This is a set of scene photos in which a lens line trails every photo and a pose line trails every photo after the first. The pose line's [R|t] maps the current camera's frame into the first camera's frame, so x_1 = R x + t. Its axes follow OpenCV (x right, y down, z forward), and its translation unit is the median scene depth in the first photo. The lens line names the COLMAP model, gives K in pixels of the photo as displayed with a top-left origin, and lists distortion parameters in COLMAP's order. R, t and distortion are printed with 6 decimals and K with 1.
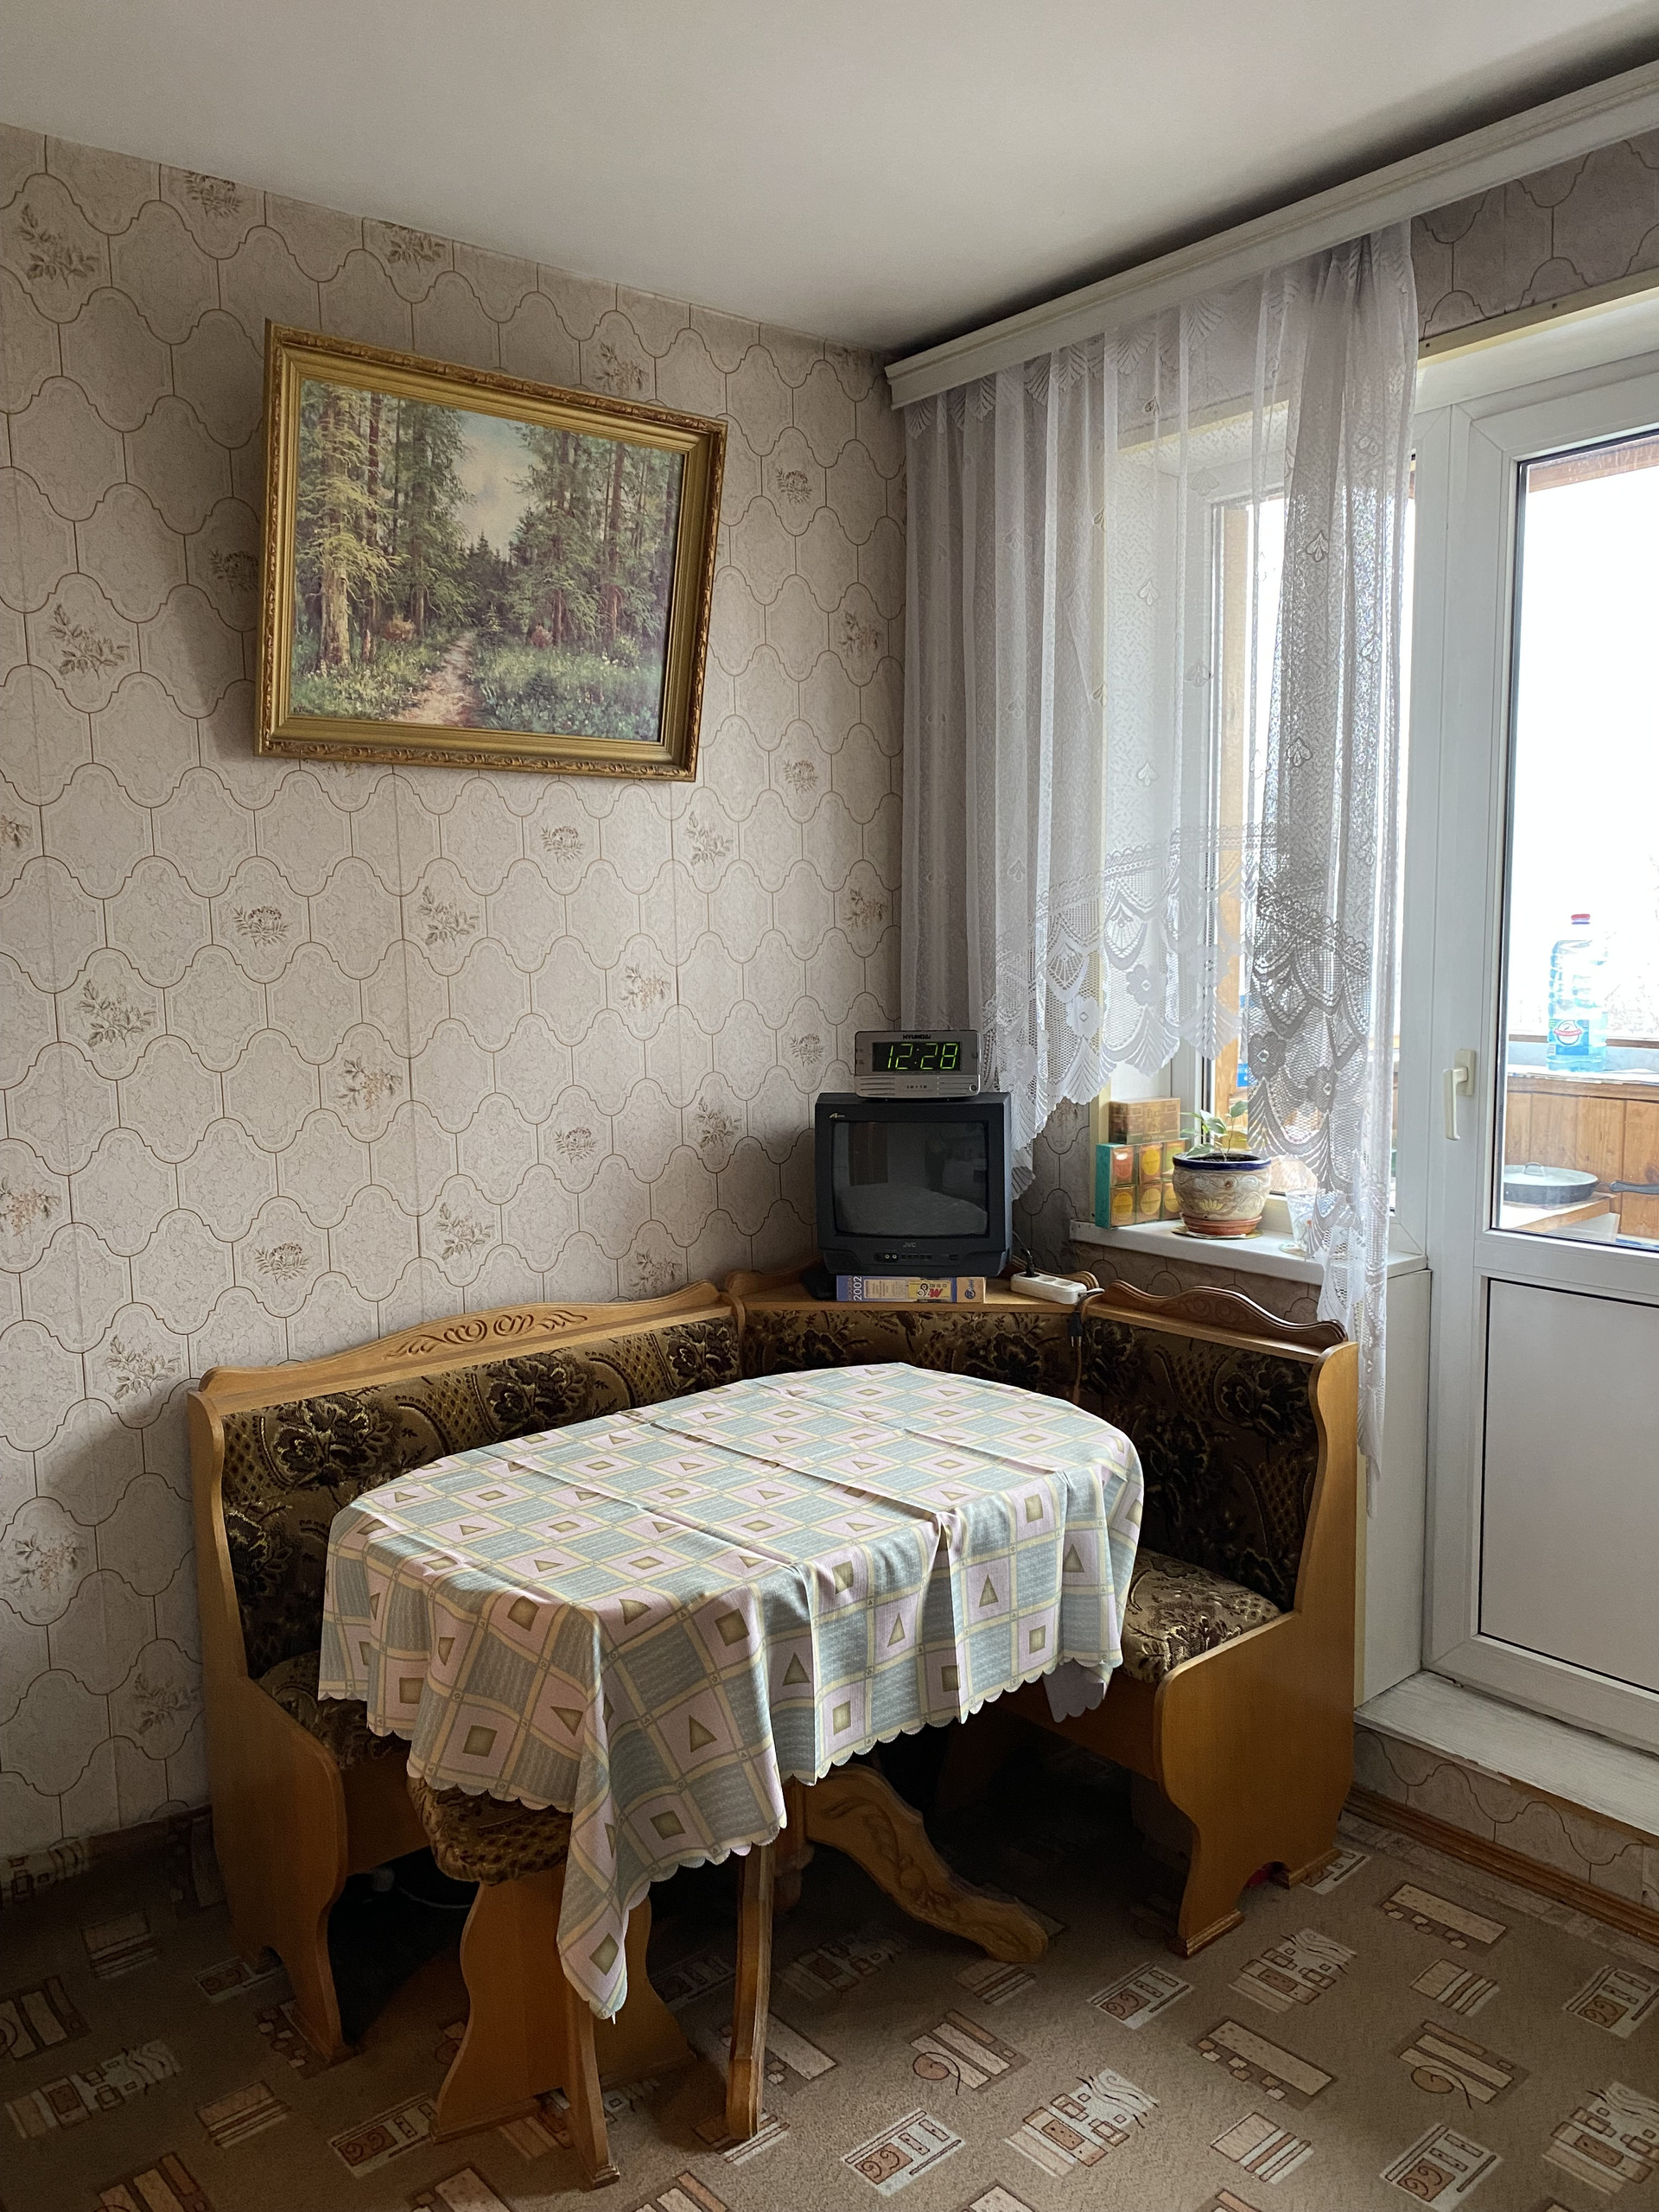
lens RADIAL K [[1673.3, 0, 822.0], [0, 1673.3, 1117.4], [0, 0, 1]] dist [-0.010408, 0.002593]
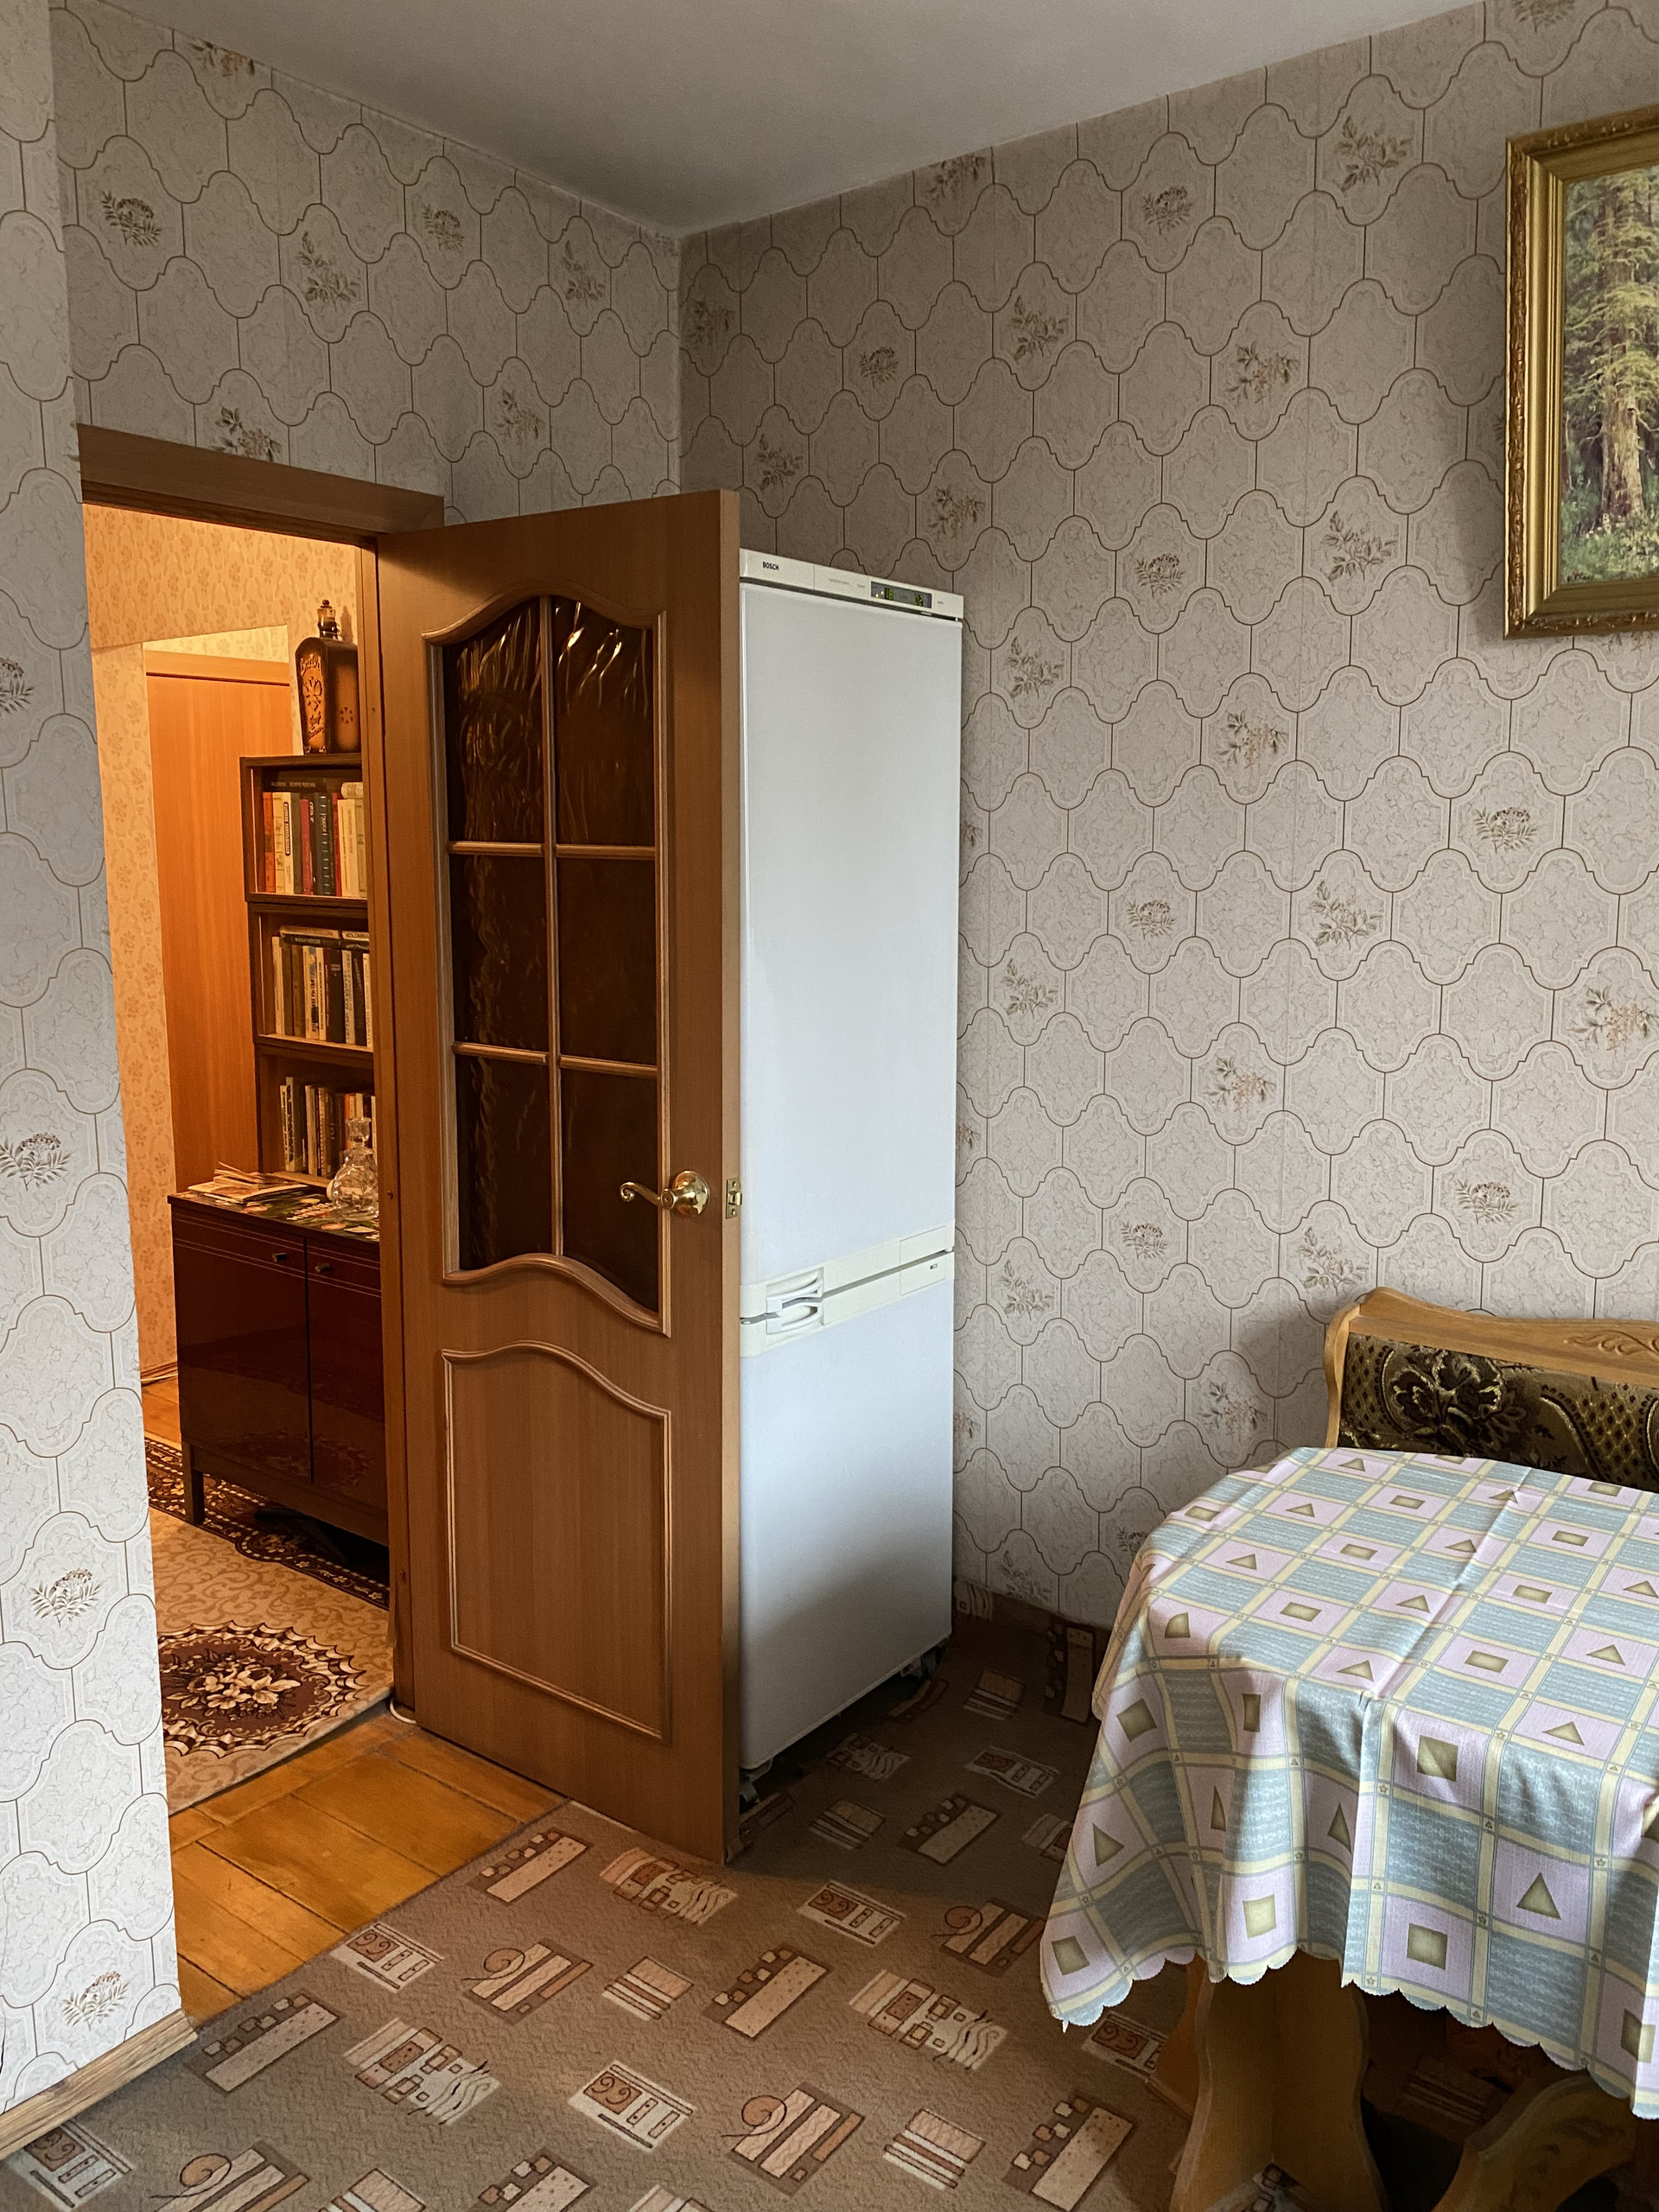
lens RADIAL K [[1673.3, 0, 823.3], [0, 1673.3, 1087.9], [0, 0, 1]] dist [-0.010408, 0.002593]
pose [[0.213410, 0.158175, -0.964073, 0.491271], [-0.113560, 0.984133, 0.136329, -0.060158], [0.970340, 0.080386, 0.227986, 0.463132]]
